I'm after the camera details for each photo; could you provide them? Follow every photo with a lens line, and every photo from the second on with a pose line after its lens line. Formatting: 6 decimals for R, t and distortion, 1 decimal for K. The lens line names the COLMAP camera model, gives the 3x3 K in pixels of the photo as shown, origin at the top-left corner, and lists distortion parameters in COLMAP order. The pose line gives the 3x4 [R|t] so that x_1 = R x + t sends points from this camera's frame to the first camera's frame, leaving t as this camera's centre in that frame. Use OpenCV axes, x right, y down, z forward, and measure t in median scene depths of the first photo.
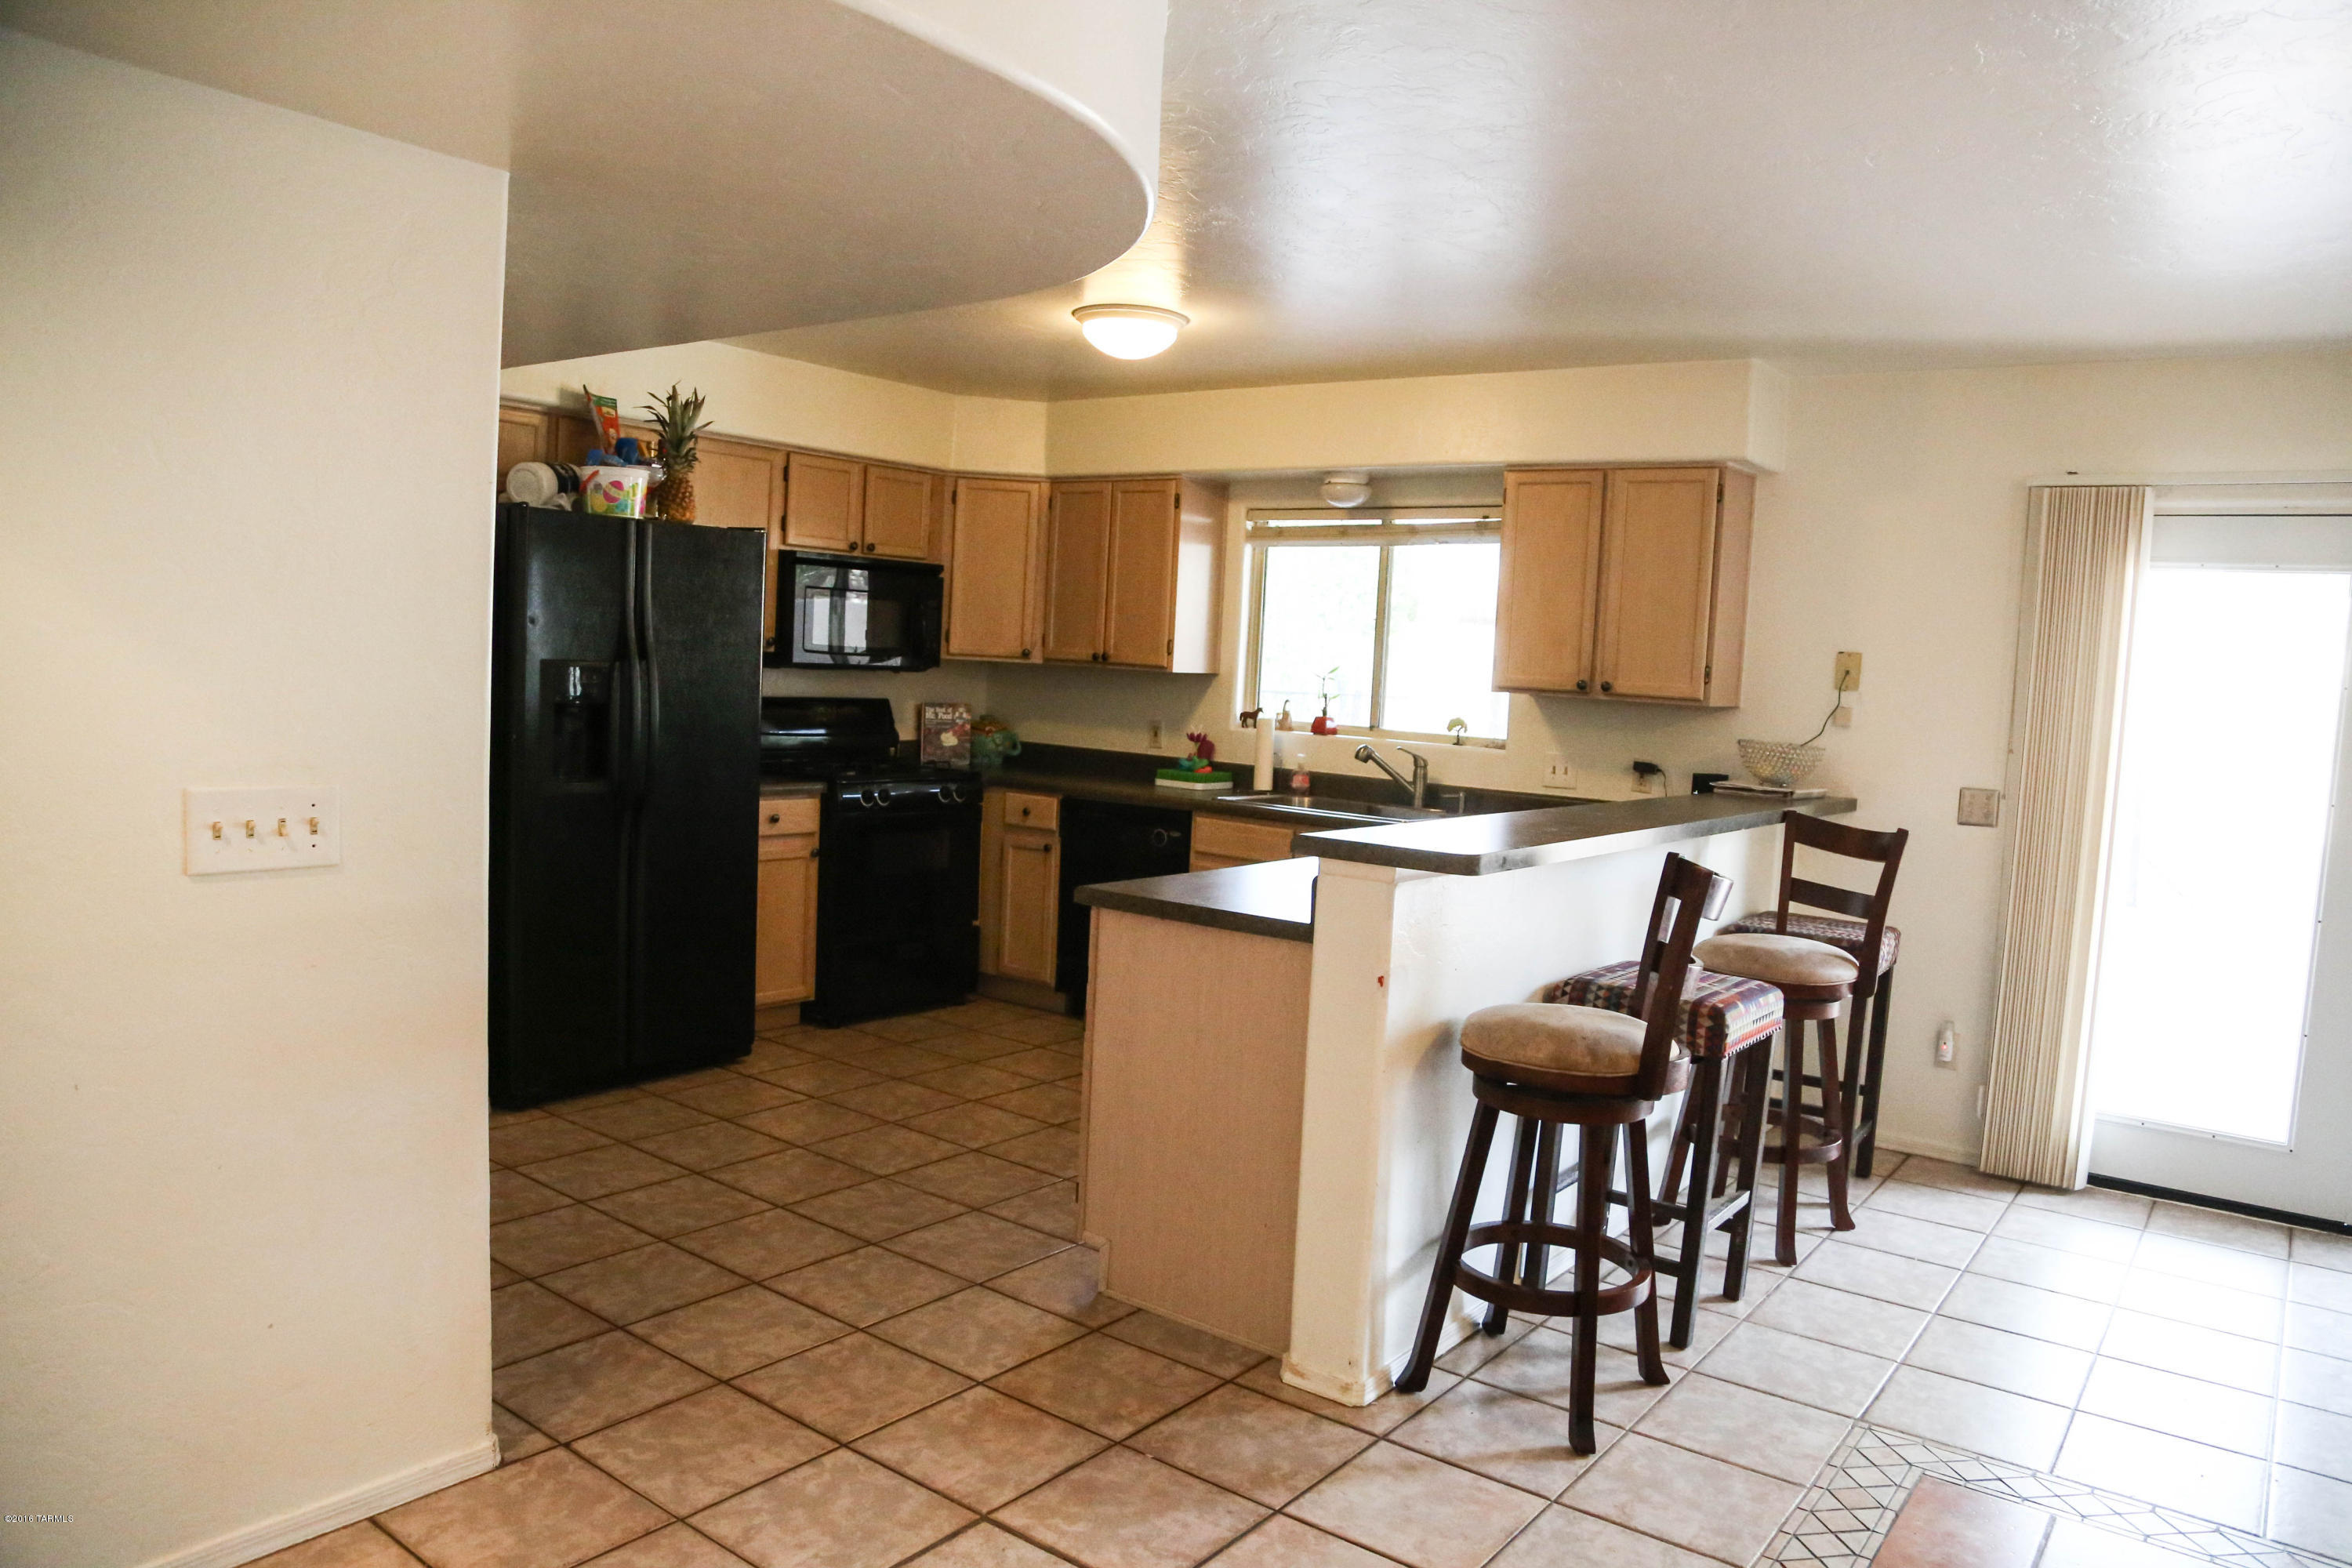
lens RADIAL K [[1593.9, 0, 1176.0], [0, 1593.9, 784.0], [0, 0, 1]] dist [-0.102258, 0.002599]
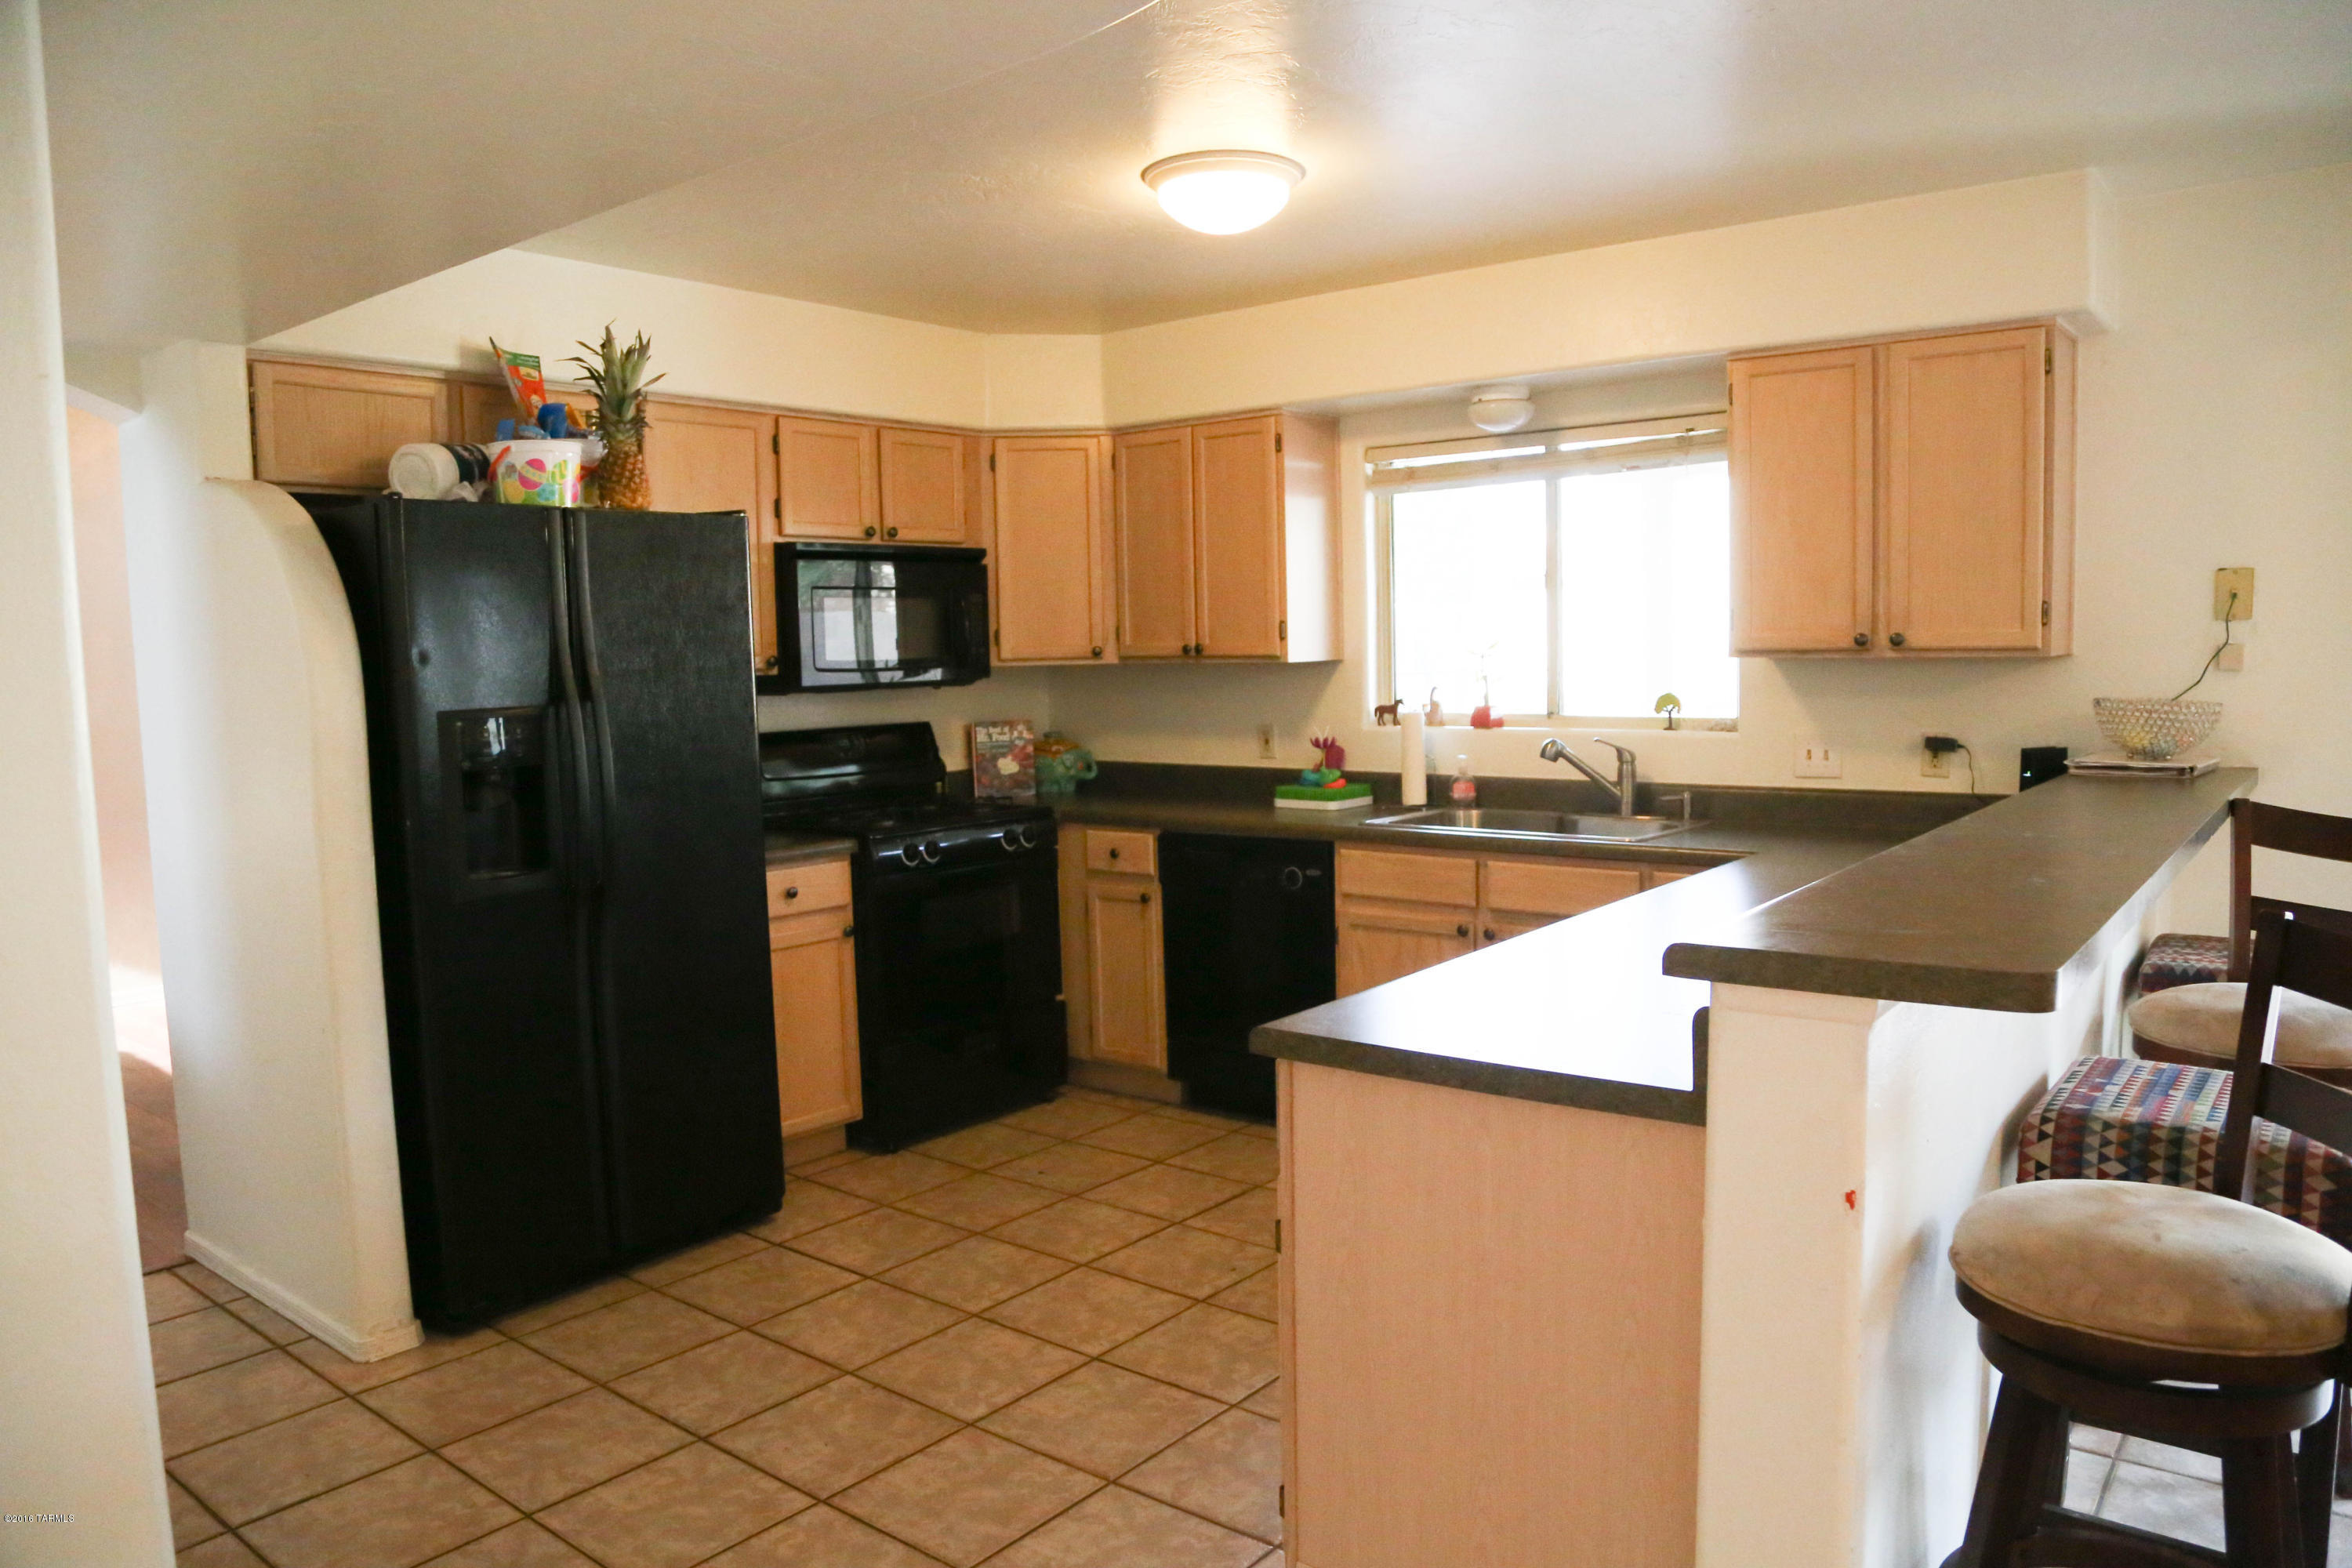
lens RADIAL K [[1593.9, 0, 1176.0], [0, 1593.9, 784.0], [0, 0, 1]] dist [-0.102258, 0.002599]
pose [[0.996831, -0.072800, -0.032056, -0.038674], [0.072997, 0.997320, 0.004998, -0.019803], [0.031606, -0.007322, 0.999474, 0.232179]]
